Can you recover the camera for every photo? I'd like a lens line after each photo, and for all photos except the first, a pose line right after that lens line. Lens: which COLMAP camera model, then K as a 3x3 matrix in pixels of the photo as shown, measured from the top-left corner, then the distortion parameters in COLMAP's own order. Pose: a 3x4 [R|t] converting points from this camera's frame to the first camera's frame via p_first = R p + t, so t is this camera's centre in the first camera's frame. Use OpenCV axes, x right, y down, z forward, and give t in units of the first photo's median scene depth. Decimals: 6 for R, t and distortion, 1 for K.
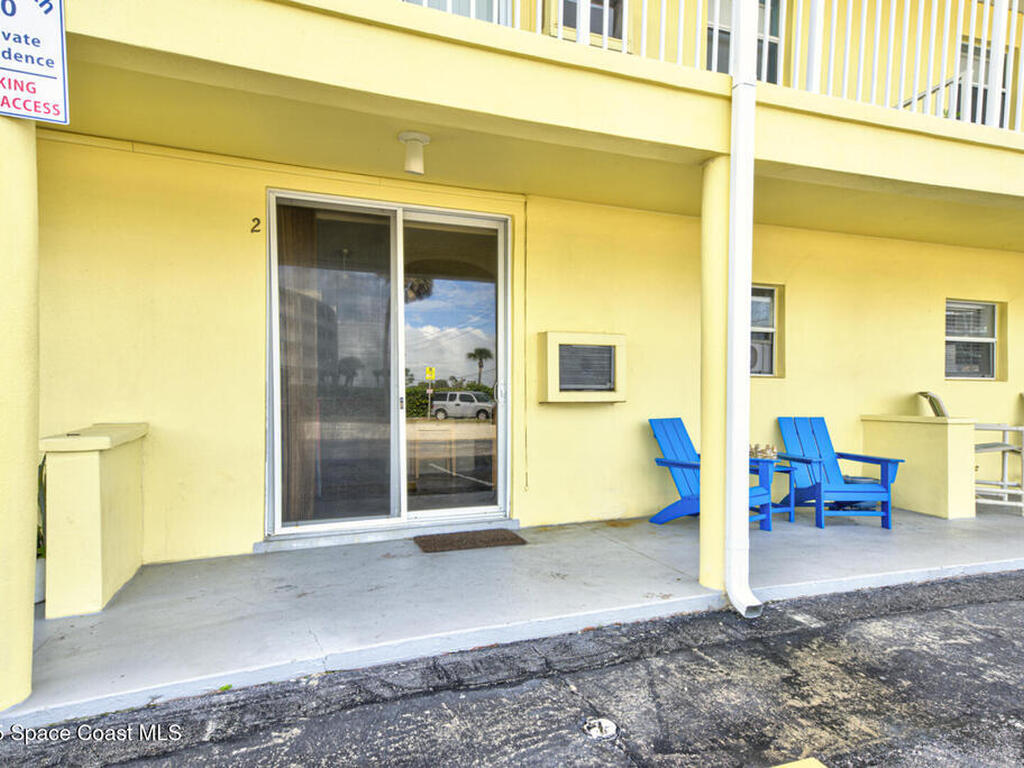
lens RADIAL K [[568.7, 0, 512.0], [0, 568.7, 384.0], [0, 0, 1]] dist [0.002812, 0.002431]
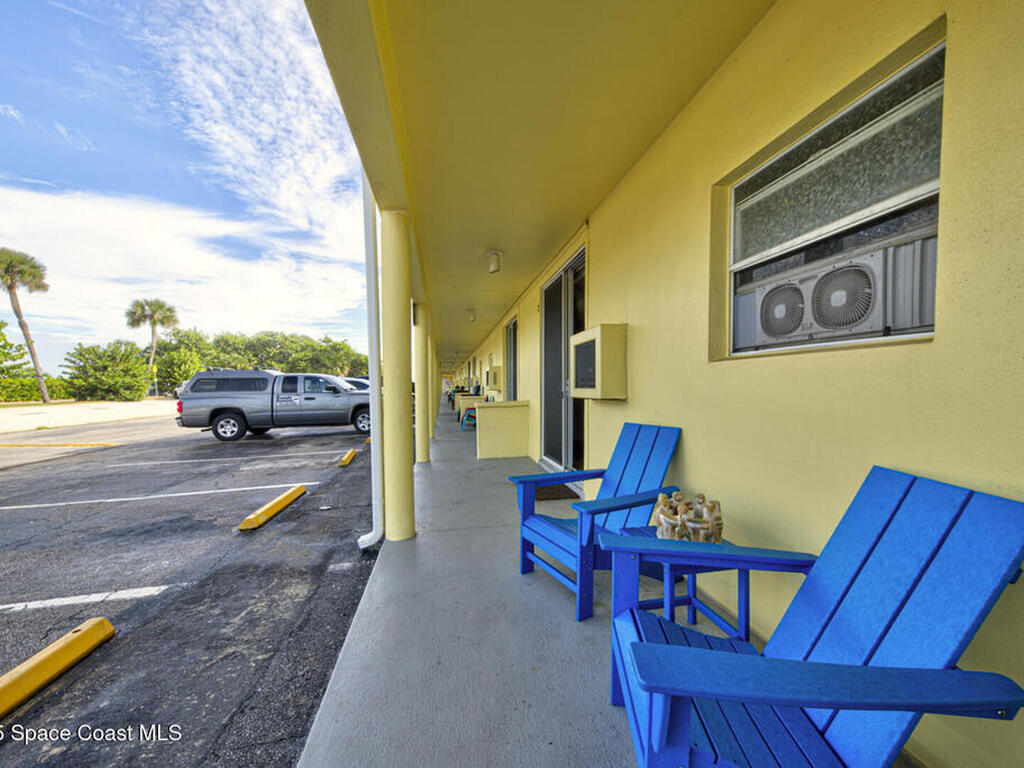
lens RADIAL K [[394.9, 0, 511.1], [0, 394.9, 395.0], [0, 0, 1]] dist [0.031821, -0.009219]
pose [[-0.152095, 0.025520, -0.988036, 1.354894], [0.036753, 0.999121, 0.020149, 0.009934], [0.987682, -0.033248, -0.152899, 1.532308]]
